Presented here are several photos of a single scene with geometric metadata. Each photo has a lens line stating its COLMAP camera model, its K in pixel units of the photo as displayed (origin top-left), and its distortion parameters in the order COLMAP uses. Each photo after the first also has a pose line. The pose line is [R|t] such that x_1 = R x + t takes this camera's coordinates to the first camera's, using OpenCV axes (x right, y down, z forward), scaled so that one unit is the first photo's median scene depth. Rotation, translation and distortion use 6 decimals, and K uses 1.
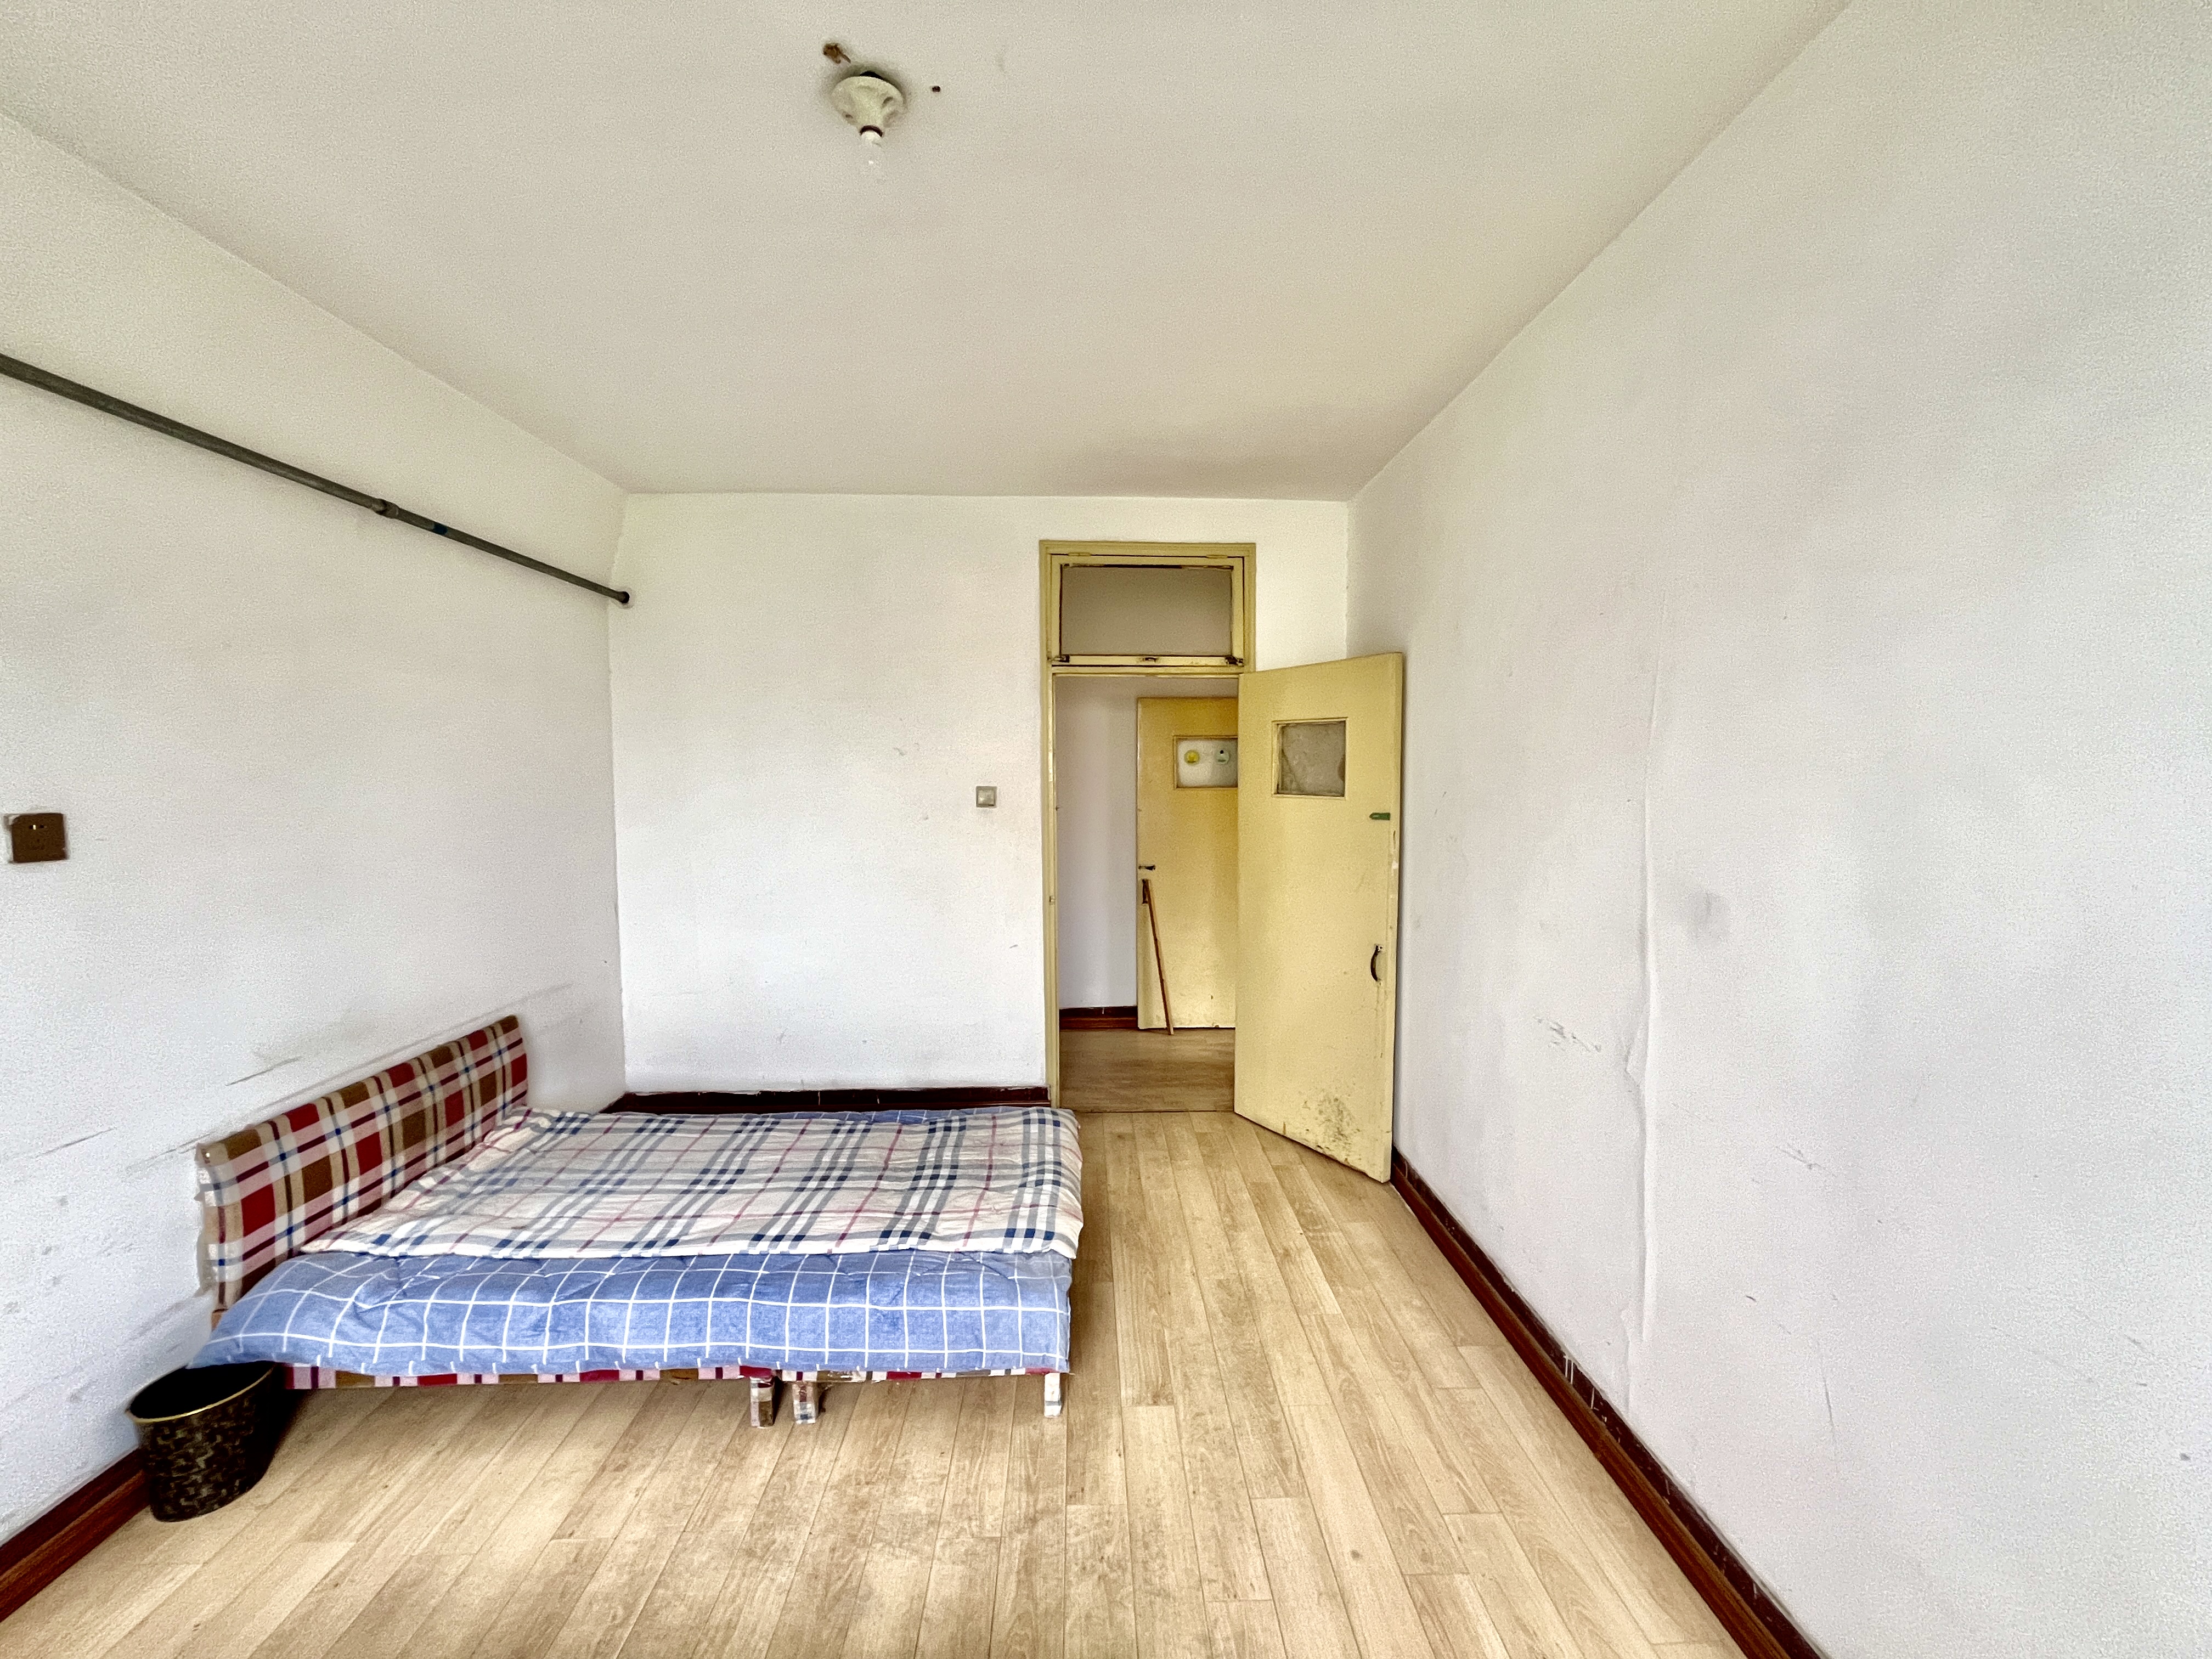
lens RADIAL K [[890.7, 0, 1106.0], [0, 890.7, 829.5], [0, 0, 1]] dist [0.000759, -0.000070]
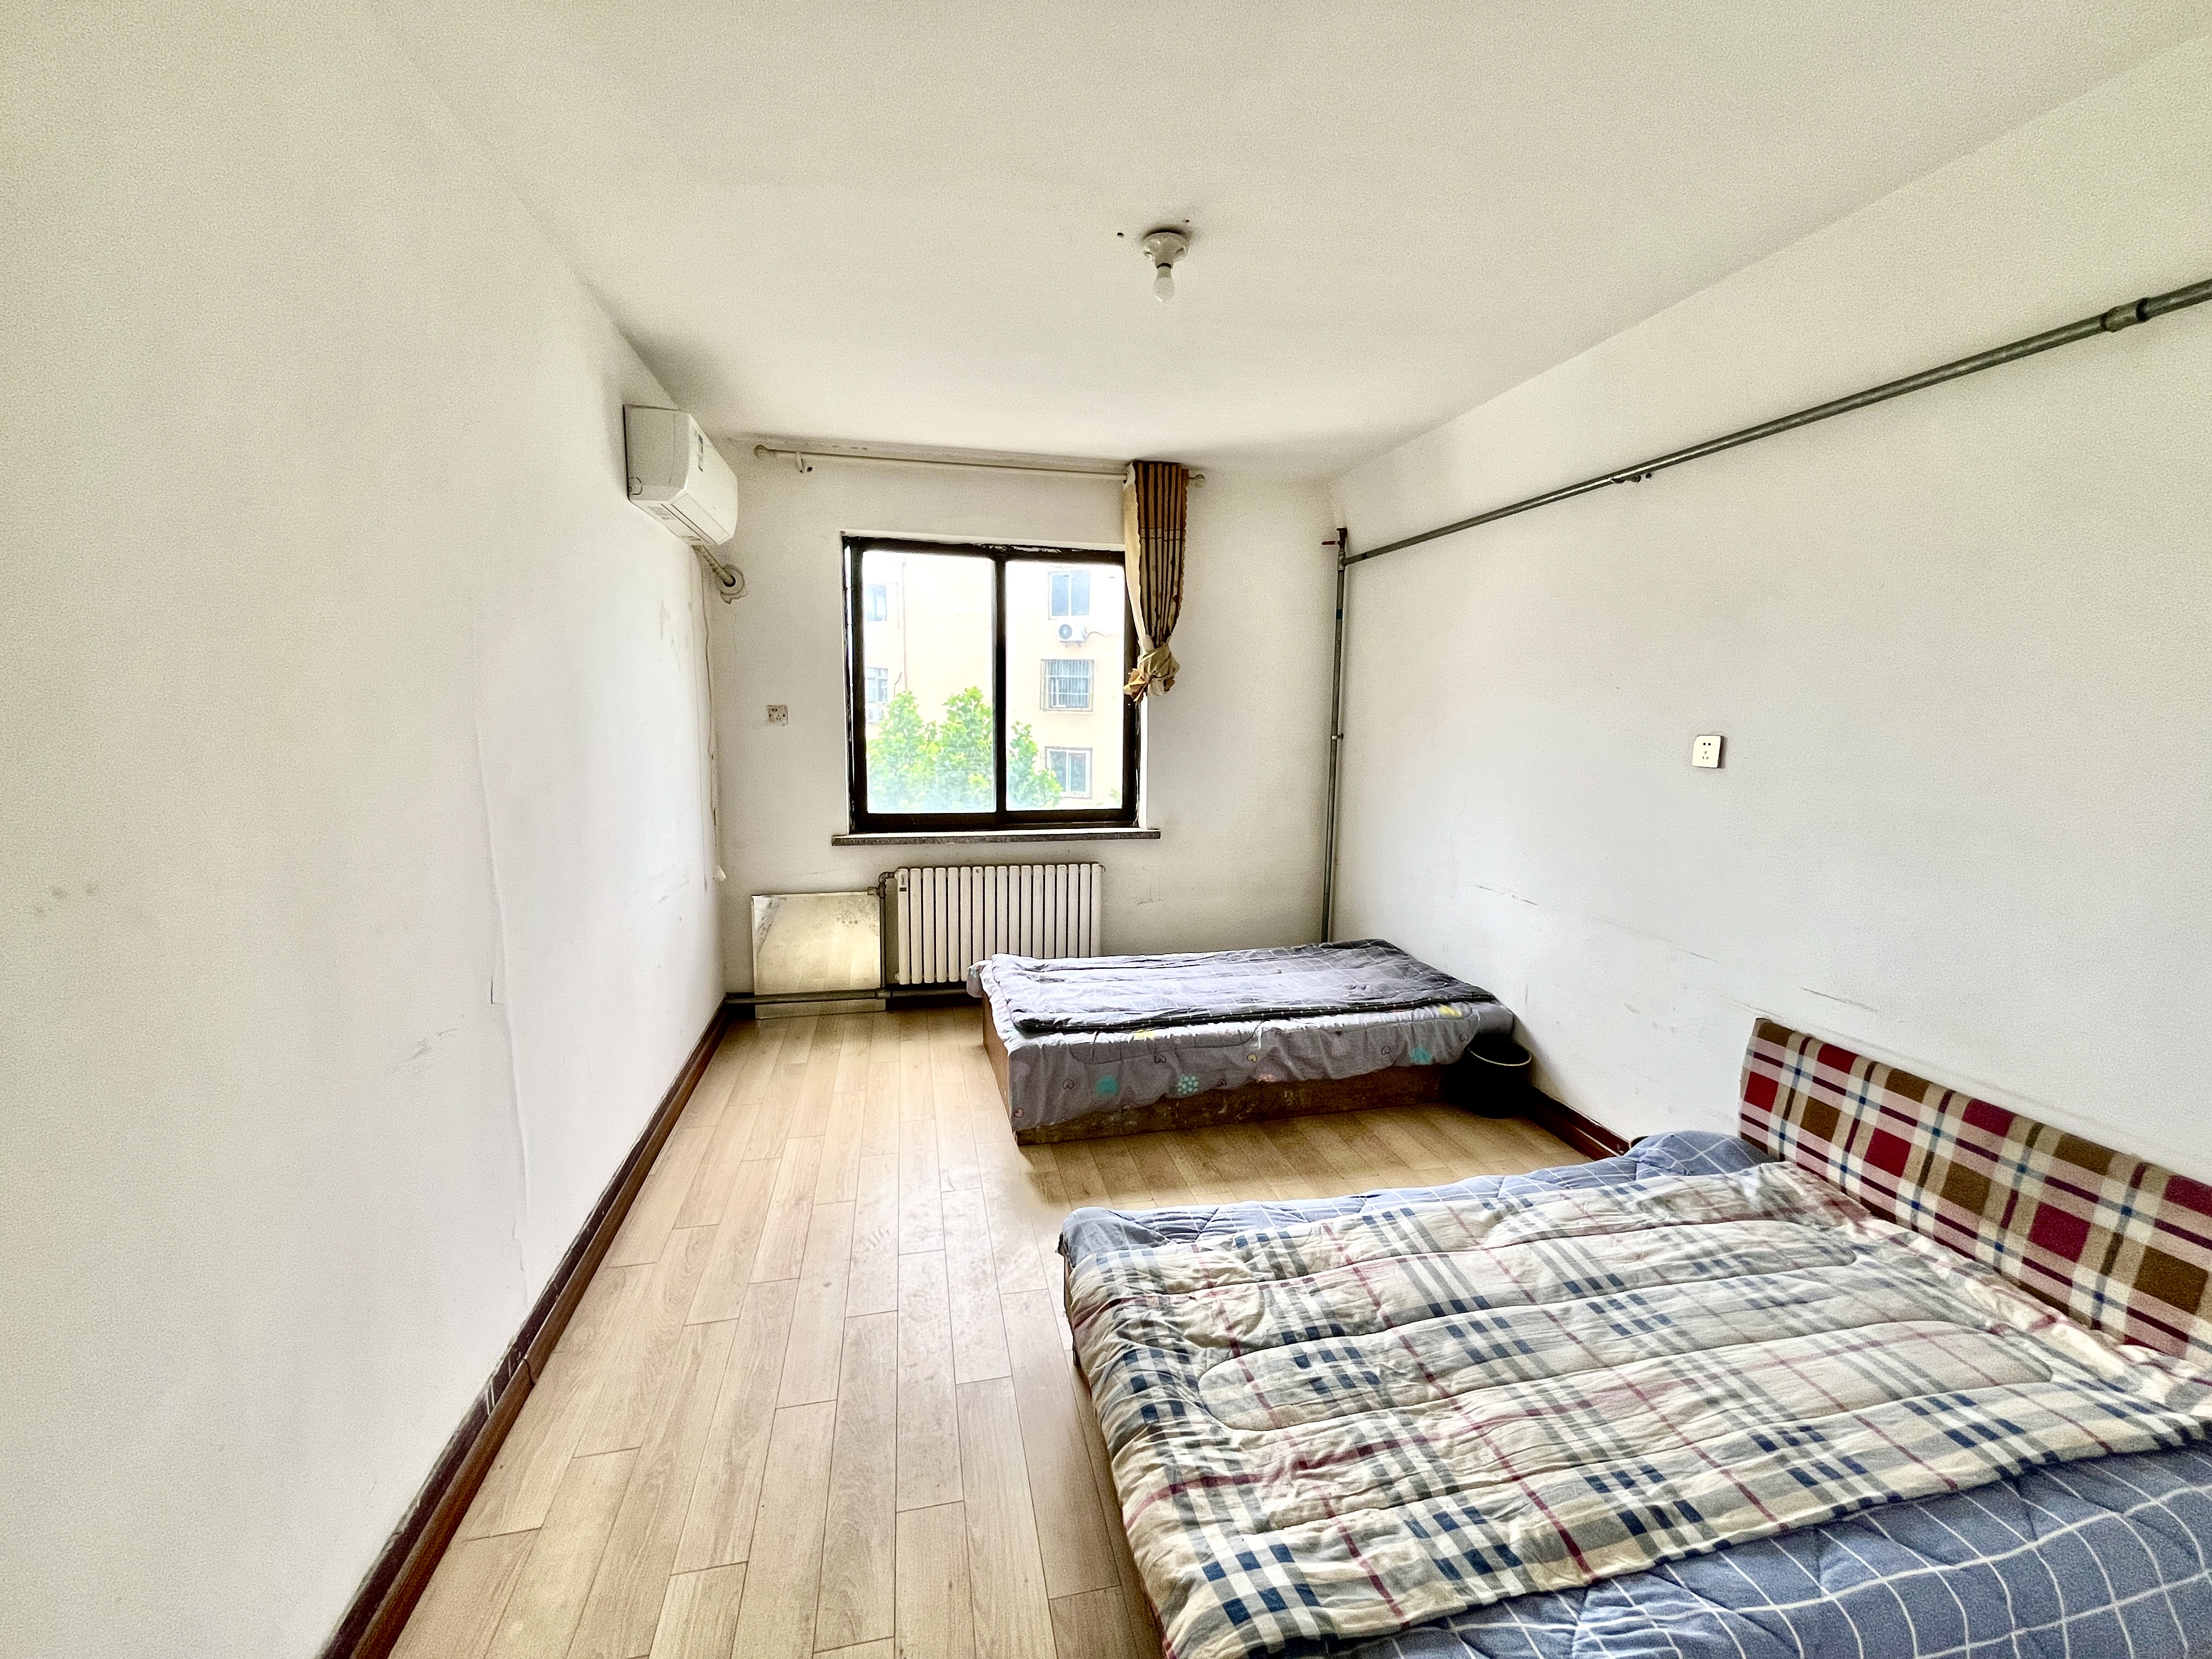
lens RADIAL K [[890.7, 0, 1106.0], [0, 890.7, 829.5], [0, 0, 1]] dist [0.000759, -0.000070]
pose [[-0.982417, 0.017101, -0.185917, 0.073888], [-0.020999, 0.979357, 0.201046, -0.098054], [0.185517, 0.201416, -0.961777, 1.541763]]
